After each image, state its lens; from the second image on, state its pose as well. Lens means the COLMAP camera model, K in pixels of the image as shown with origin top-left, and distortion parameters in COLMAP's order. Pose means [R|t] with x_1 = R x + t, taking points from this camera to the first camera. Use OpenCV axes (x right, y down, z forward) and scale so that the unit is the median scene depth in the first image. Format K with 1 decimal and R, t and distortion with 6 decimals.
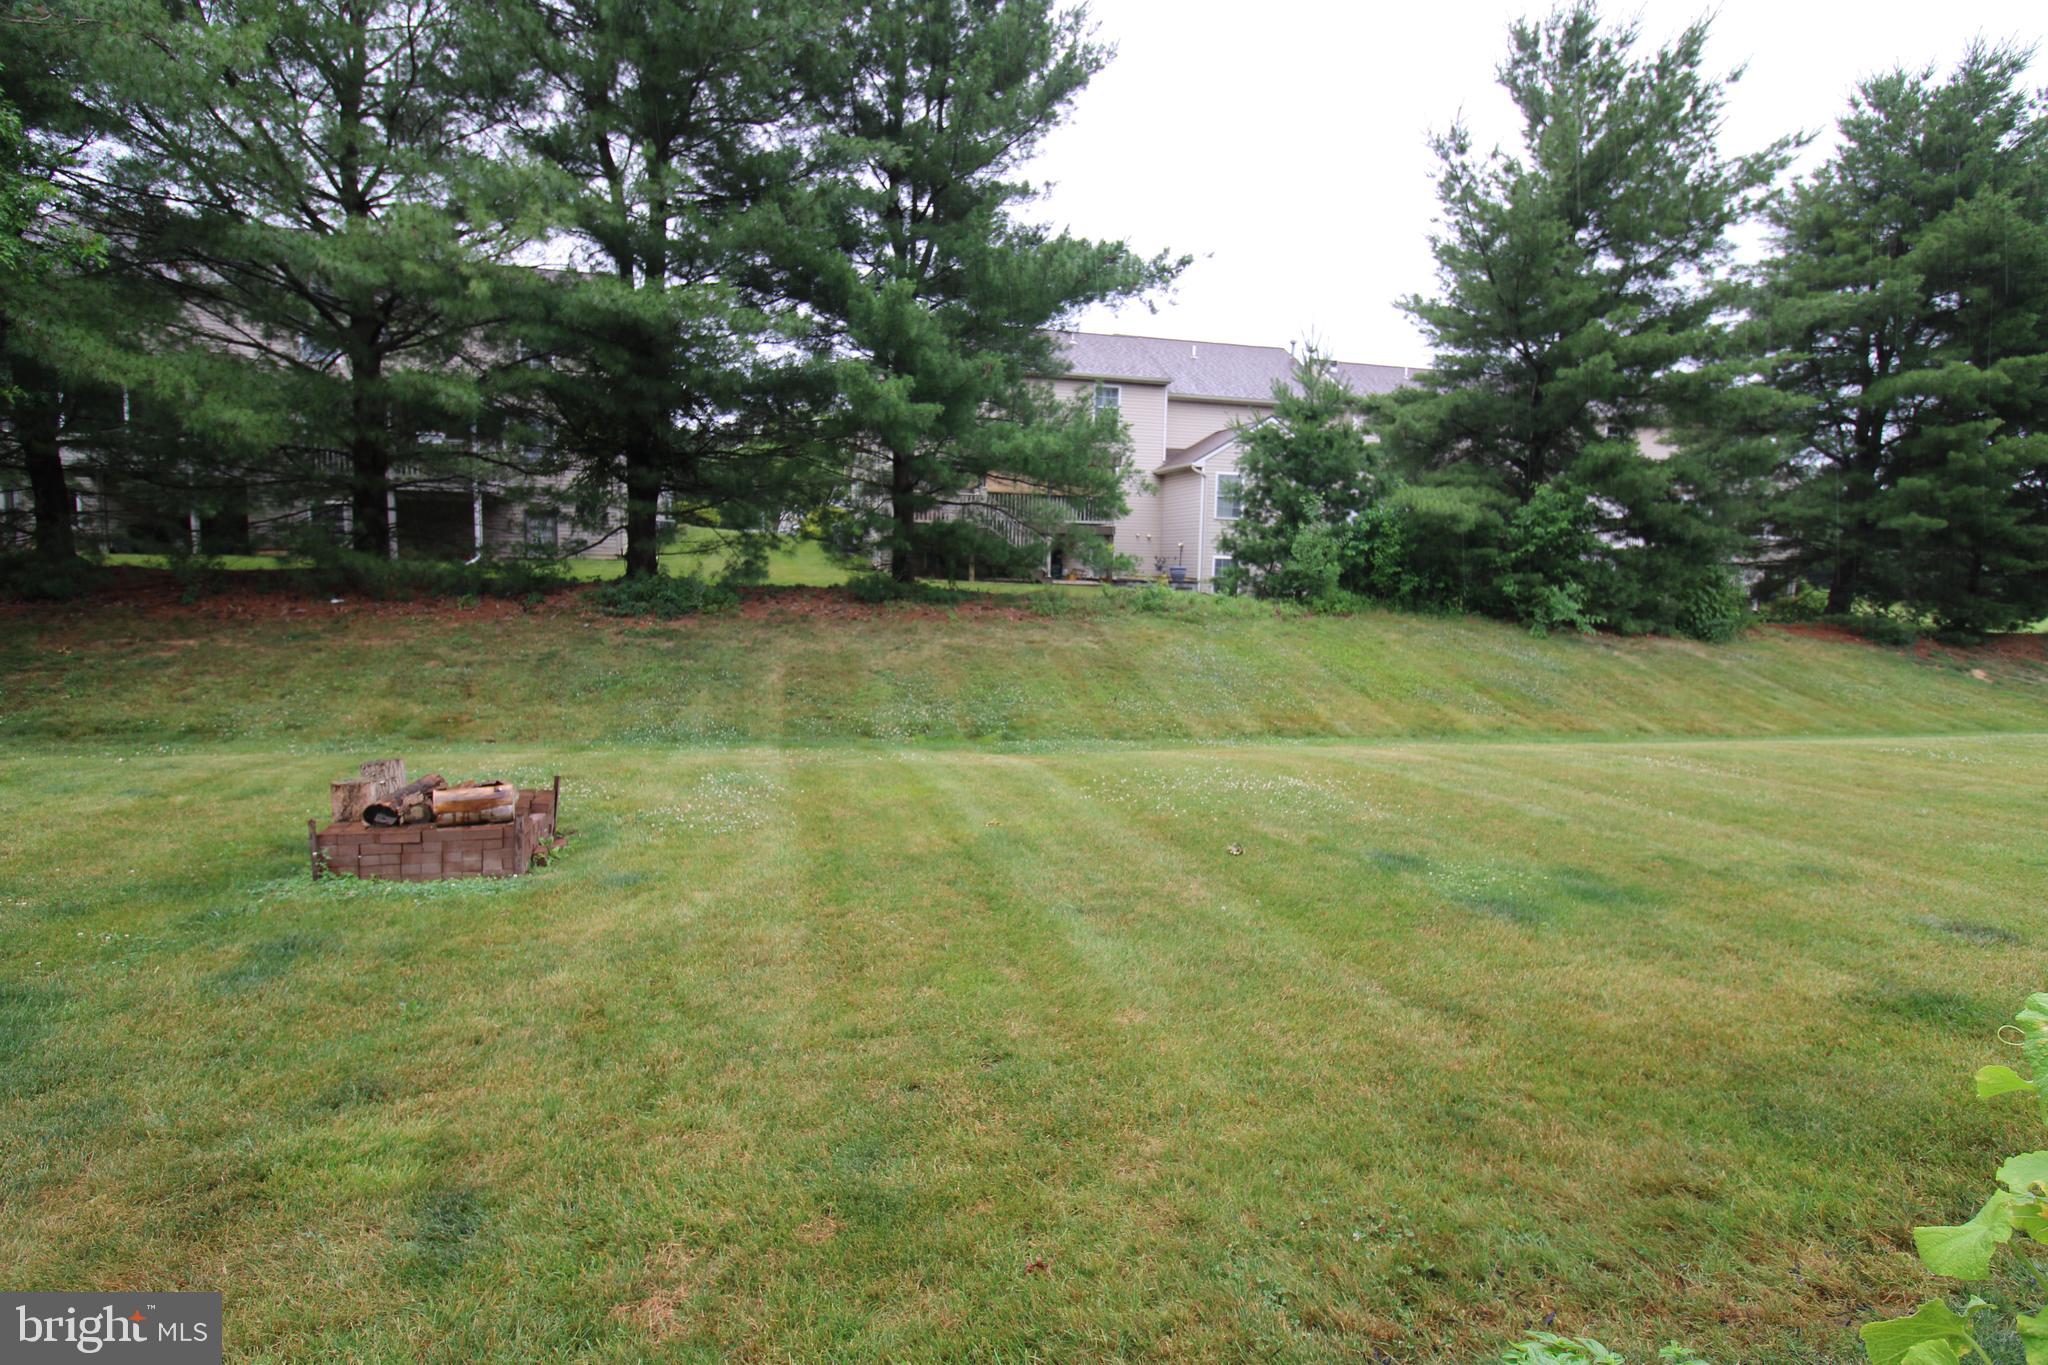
lens RADIAL K [[1034.9, 0, 1015.9], [0, 1034.9, 675.2], [0, 0, 1]] dist [-0.004178, -0.006473]
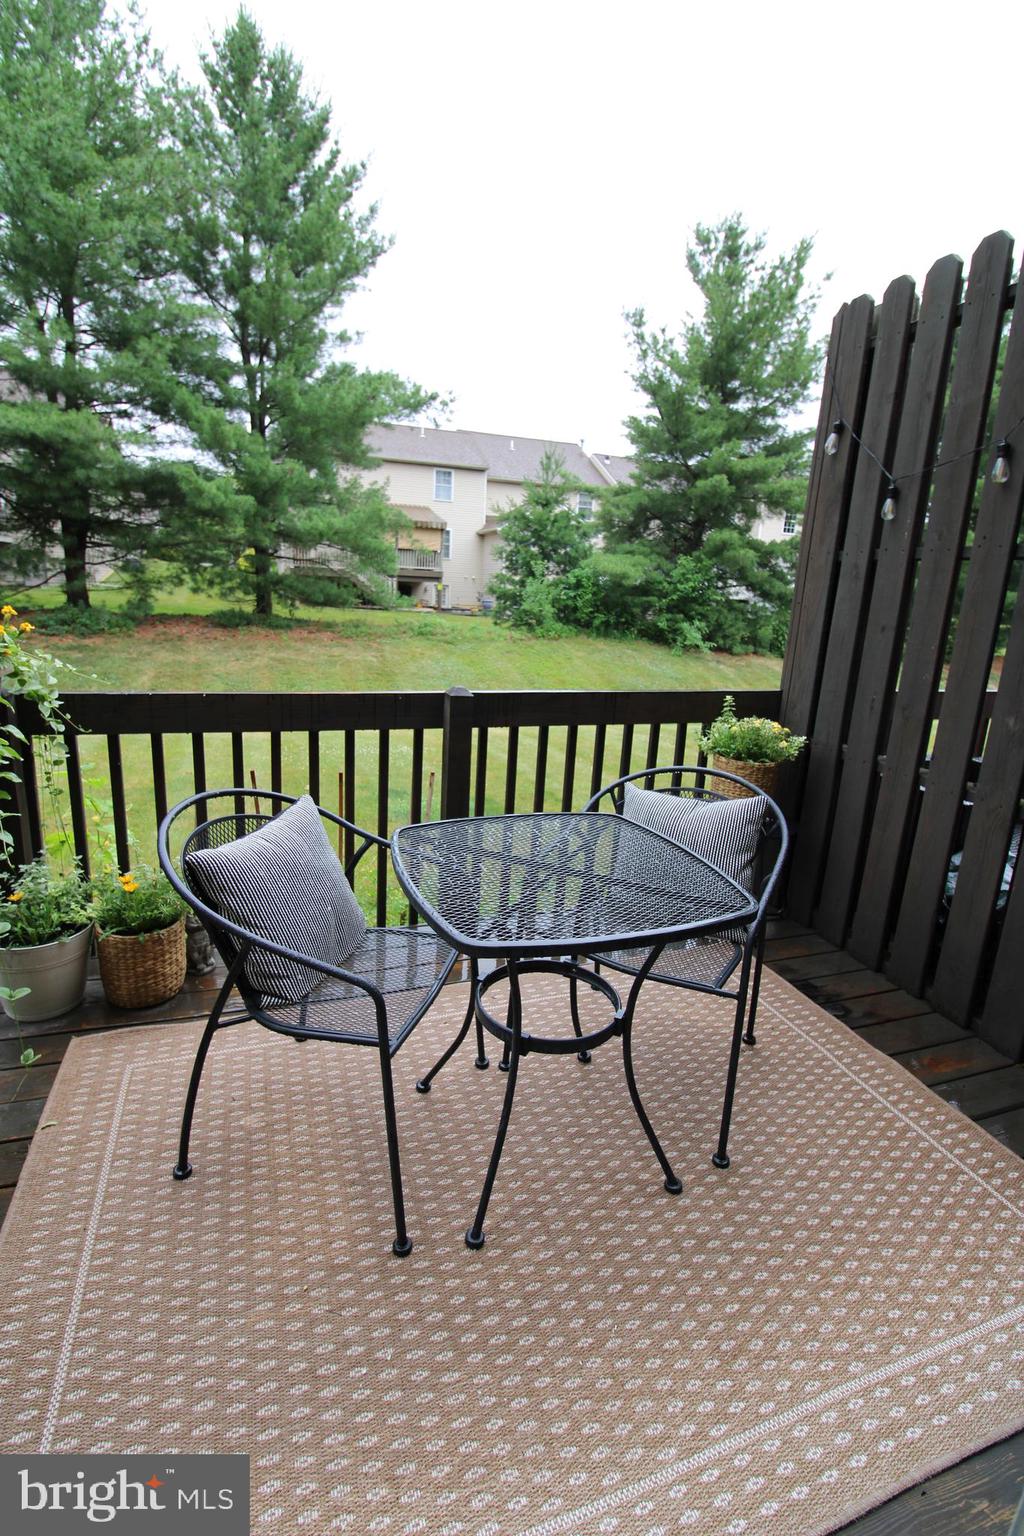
lens RADIAL K [[719.3, 0, 501.8], [0, 719.3, 767.9], [0, 0, 1]] dist [-0.000929, -0.012169]
pose [[0.996935, 0.003667, 0.078146, 0.148968], [-0.014708, 0.989874, 0.141185, -0.017558], [-0.076837, -0.141902, 0.986894, -0.087728]]
